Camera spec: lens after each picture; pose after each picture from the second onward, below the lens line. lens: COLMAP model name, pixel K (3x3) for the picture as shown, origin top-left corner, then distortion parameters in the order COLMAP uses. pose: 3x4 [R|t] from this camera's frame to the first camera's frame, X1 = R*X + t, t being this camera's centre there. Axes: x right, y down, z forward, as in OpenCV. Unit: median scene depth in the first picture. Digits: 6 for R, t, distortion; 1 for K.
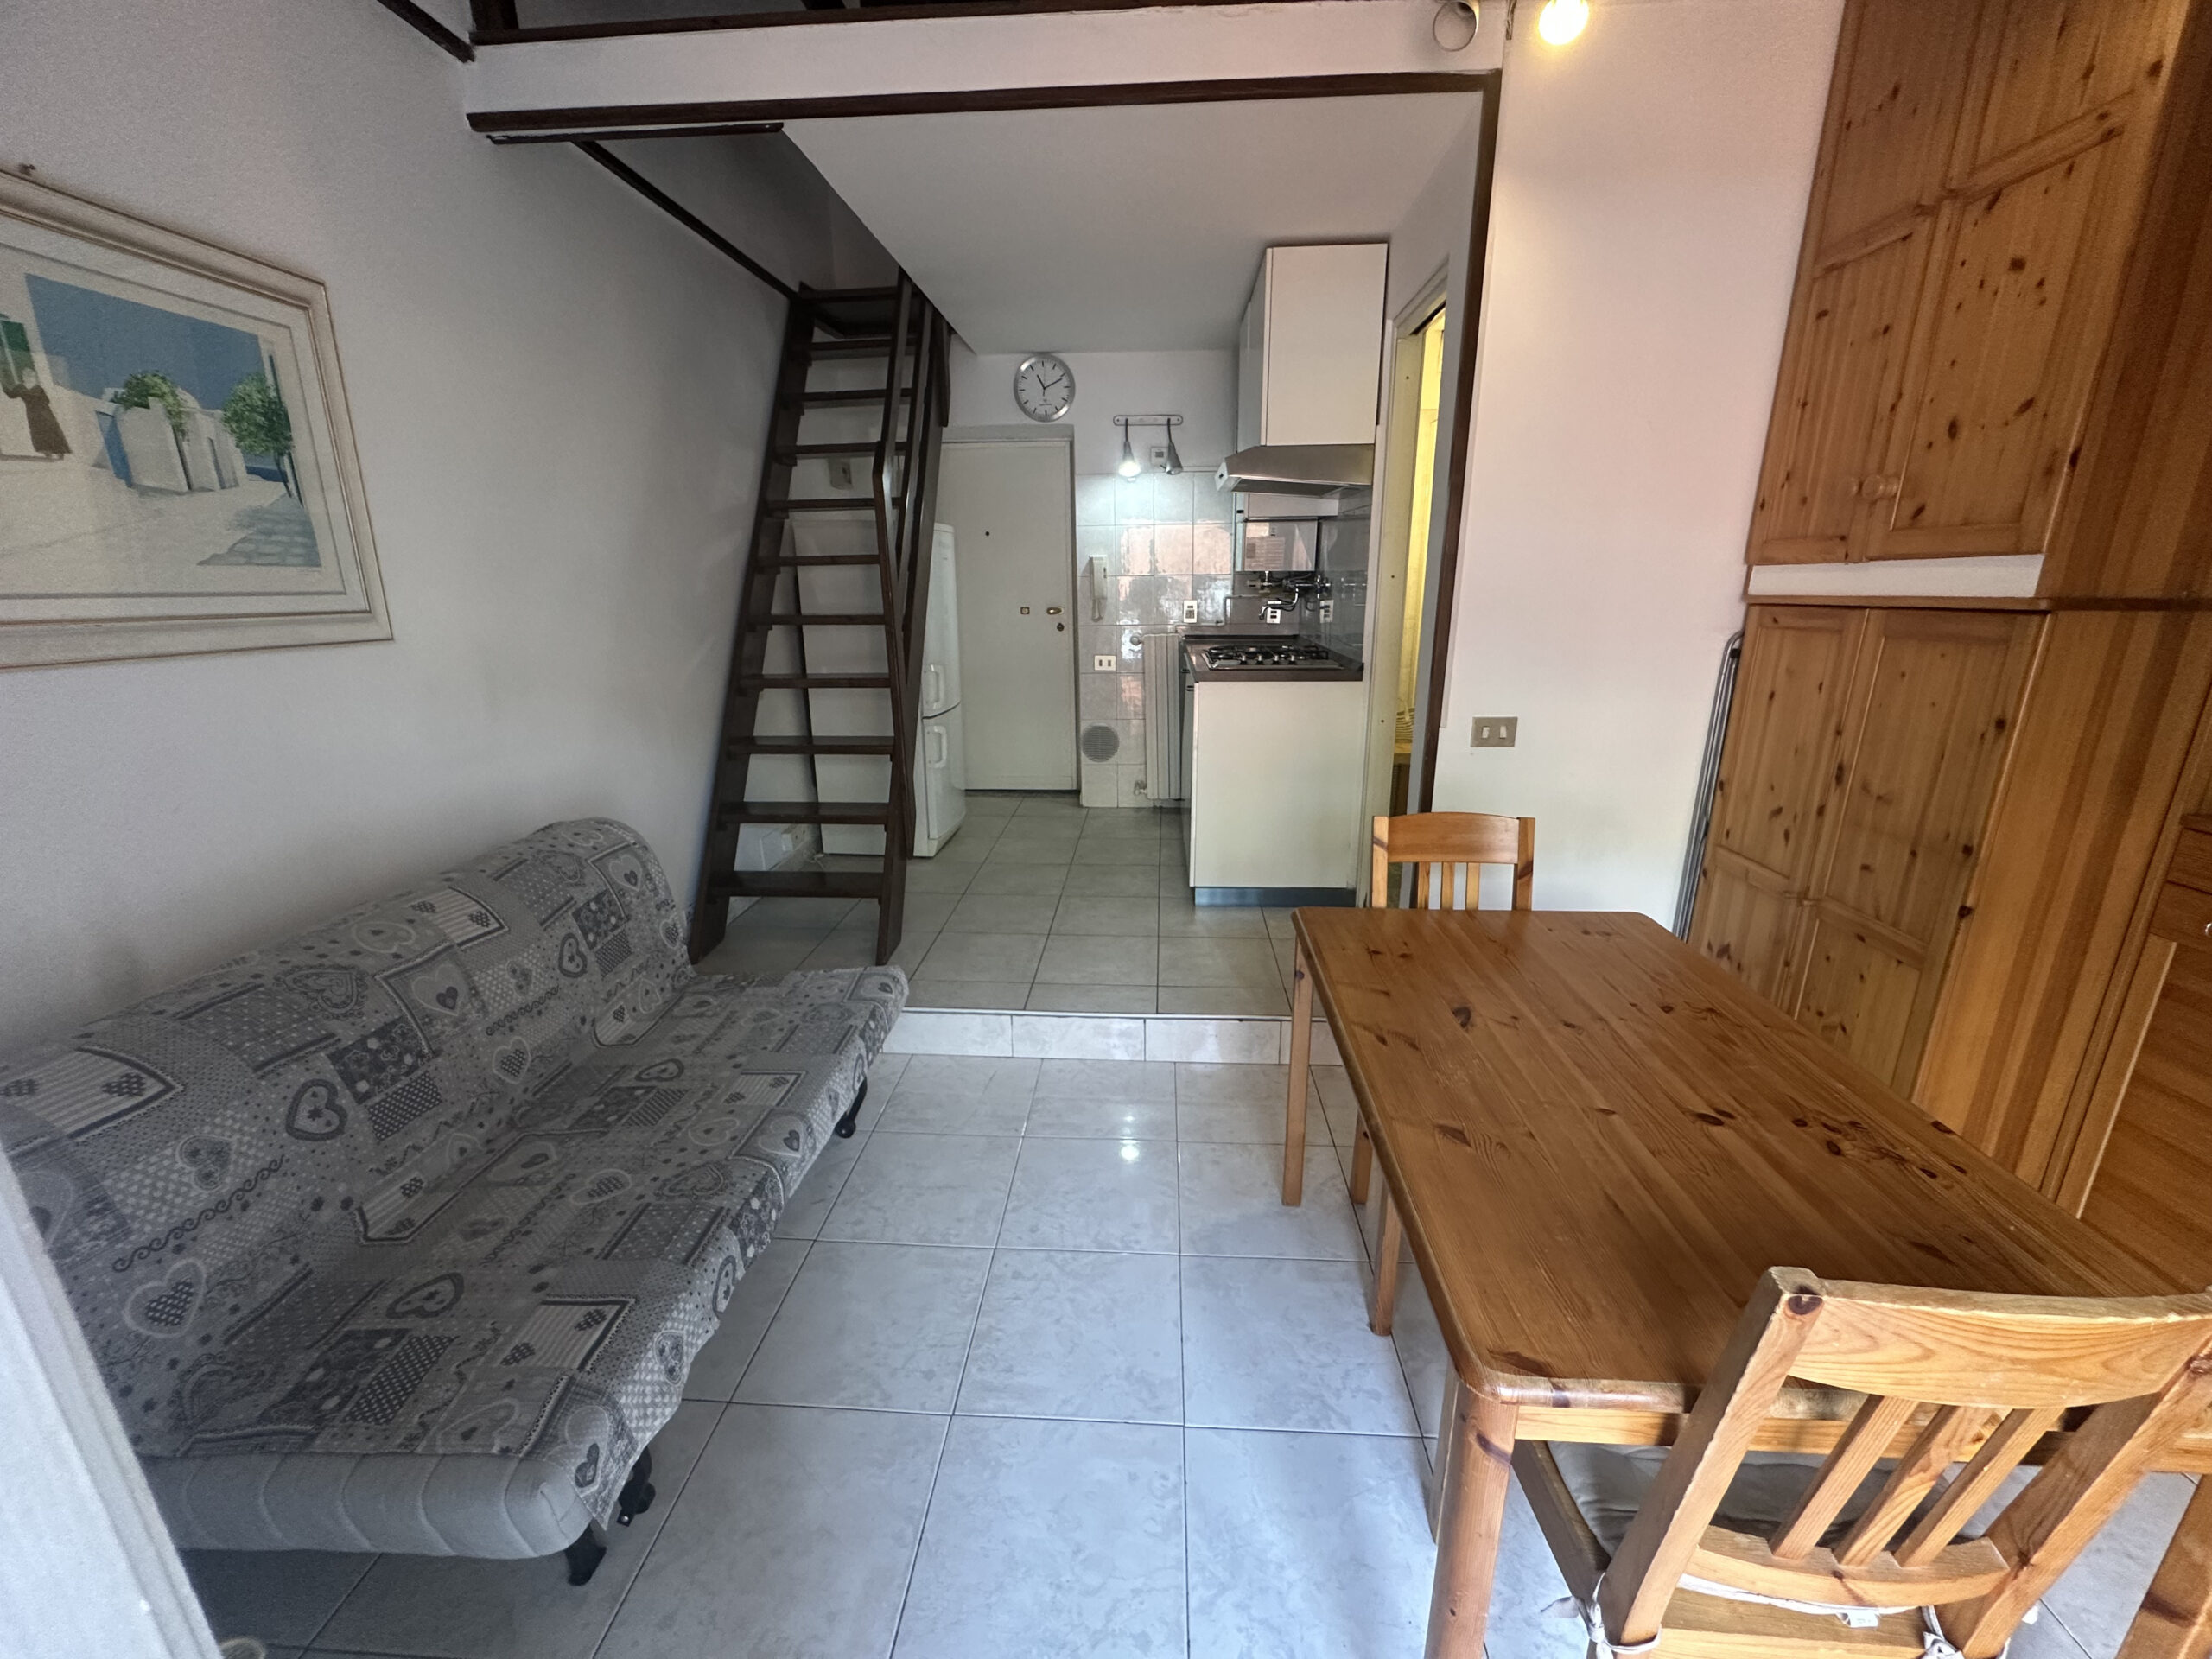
lens RADIAL K [[883.1, 0, 1104.2], [0, 883.1, 833.1], [0, 0, 1]] dist [-0.004201, 0.000966]
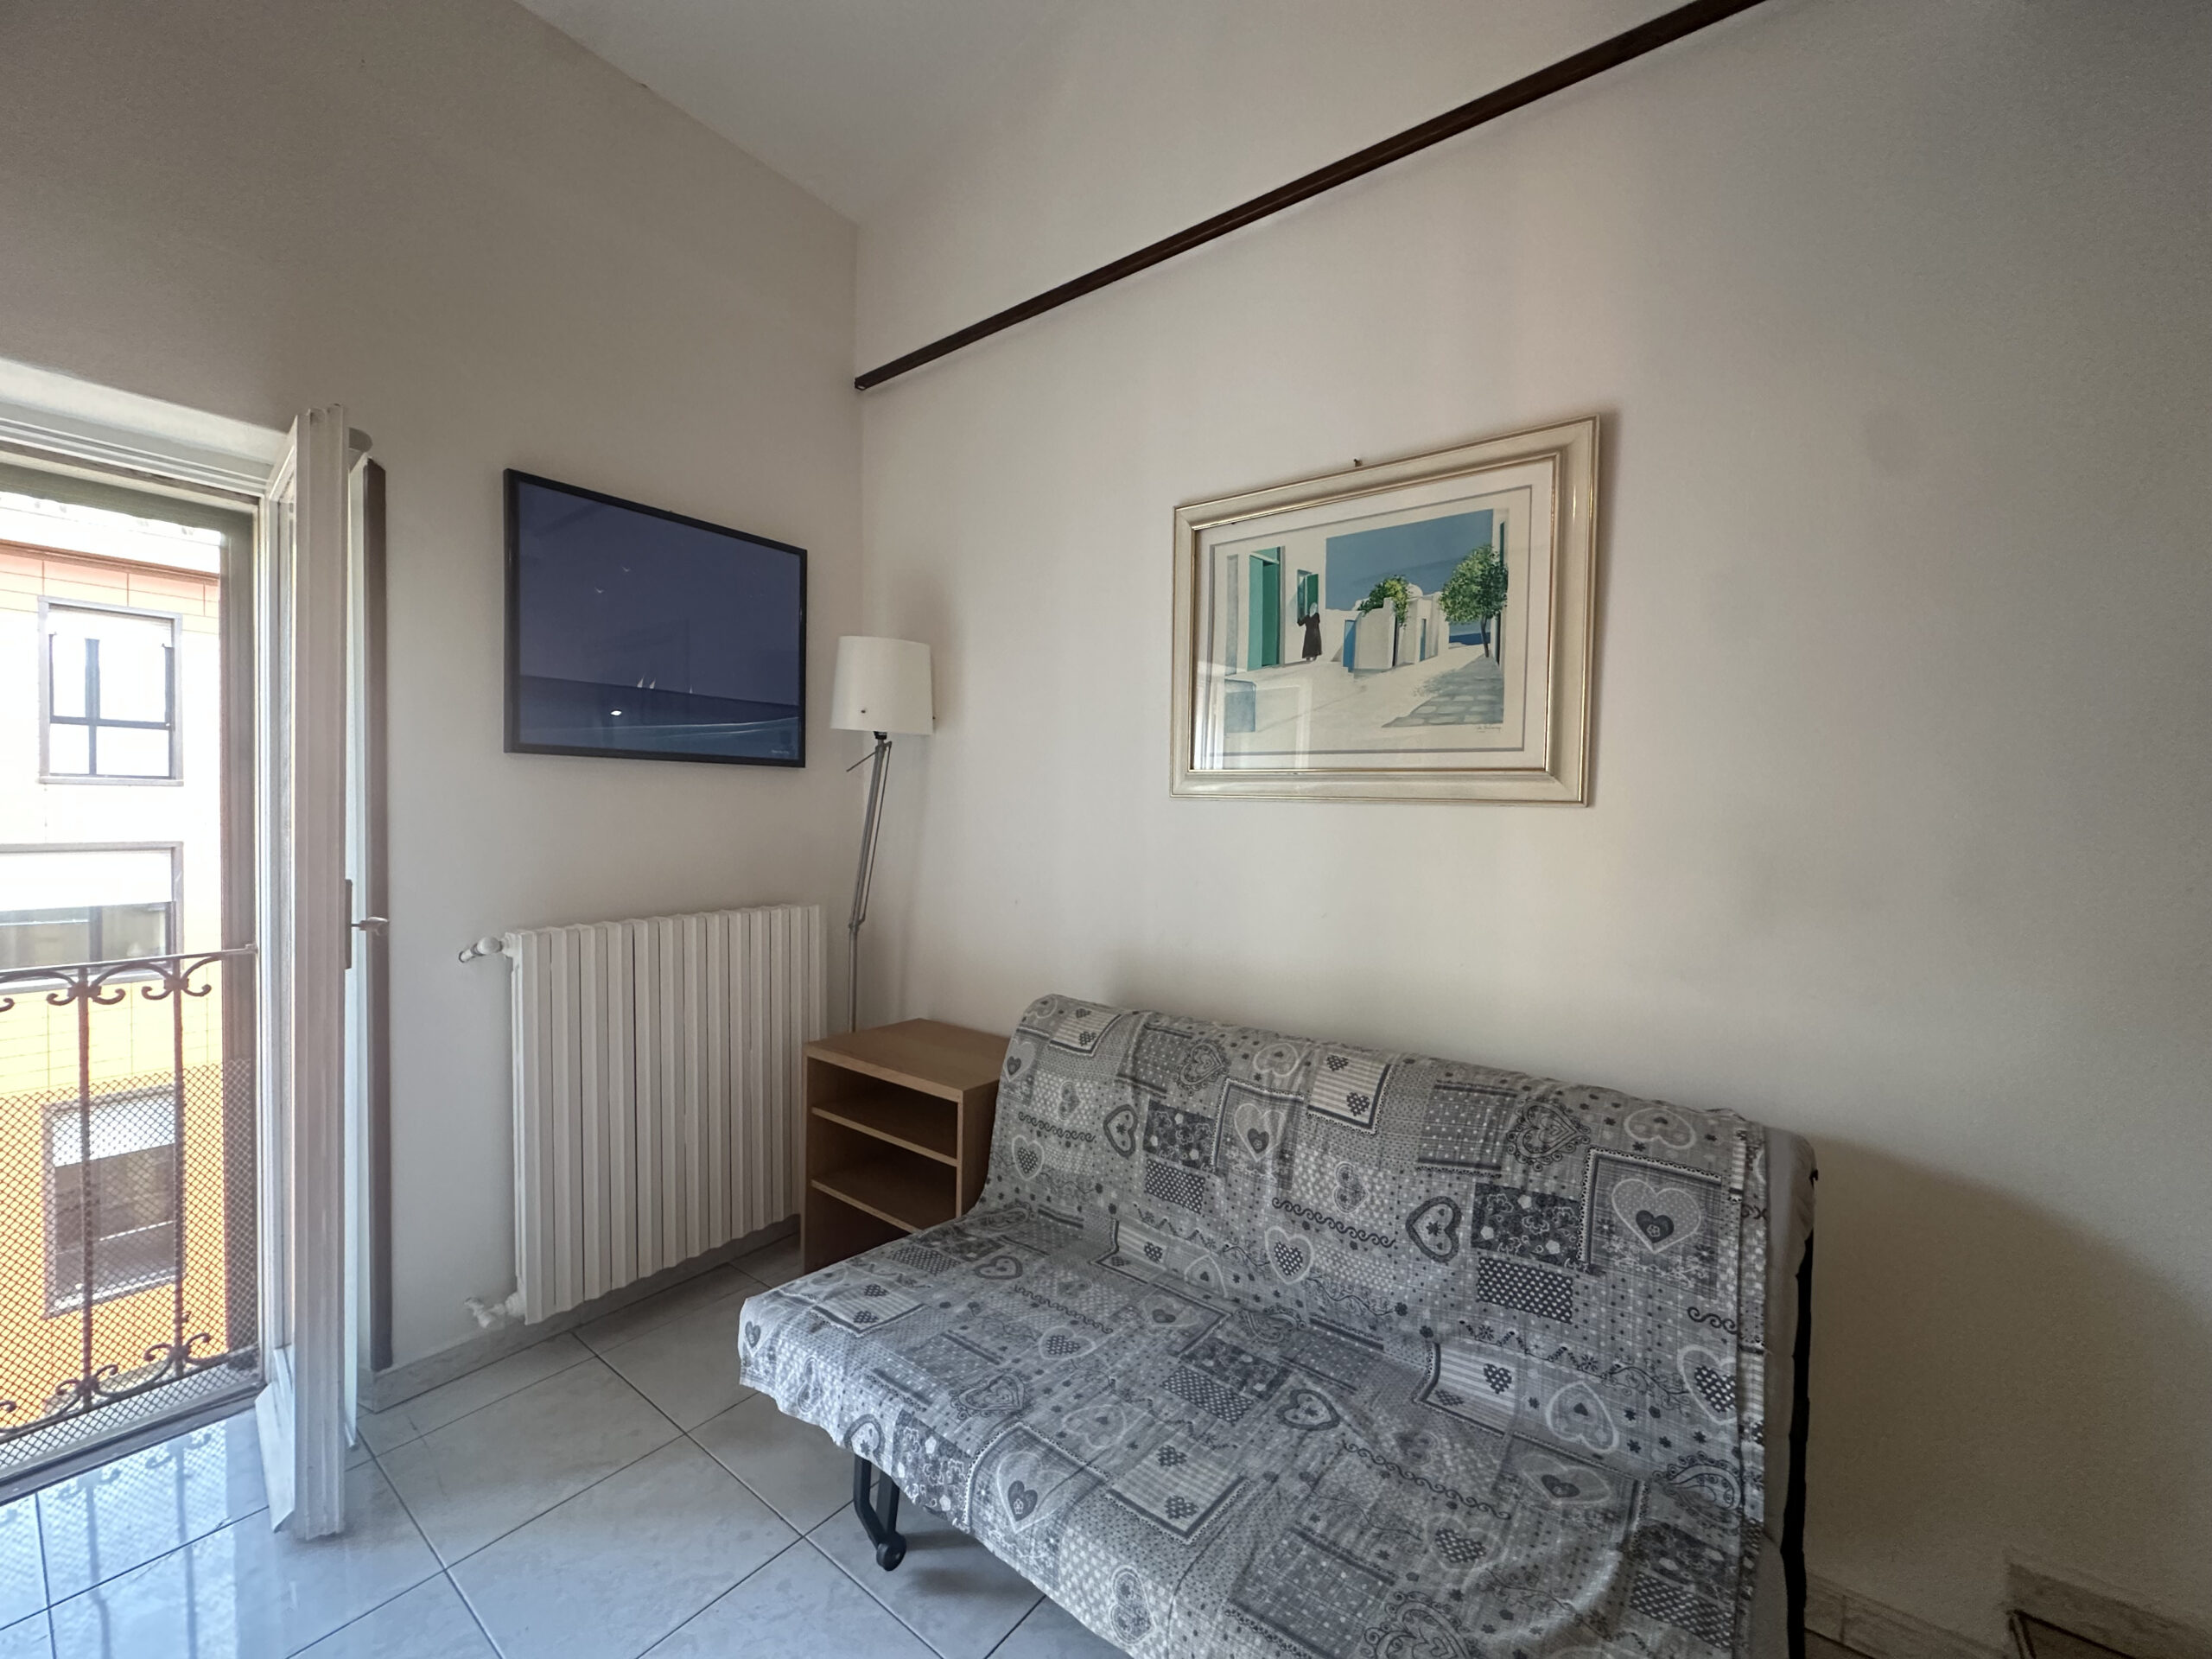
lens RADIAL K [[883.1, 0, 1109.5], [0, 883.1, 833.0], [0, 0, 1]] dist [-0.004201, 0.000966]
pose [[-0.548973, 0.025219, -0.835459, 0.165526], [-0.244515, 0.950973, 0.189374, -0.292045], [0.799275, 0.308243, -0.515892, 1.307757]]
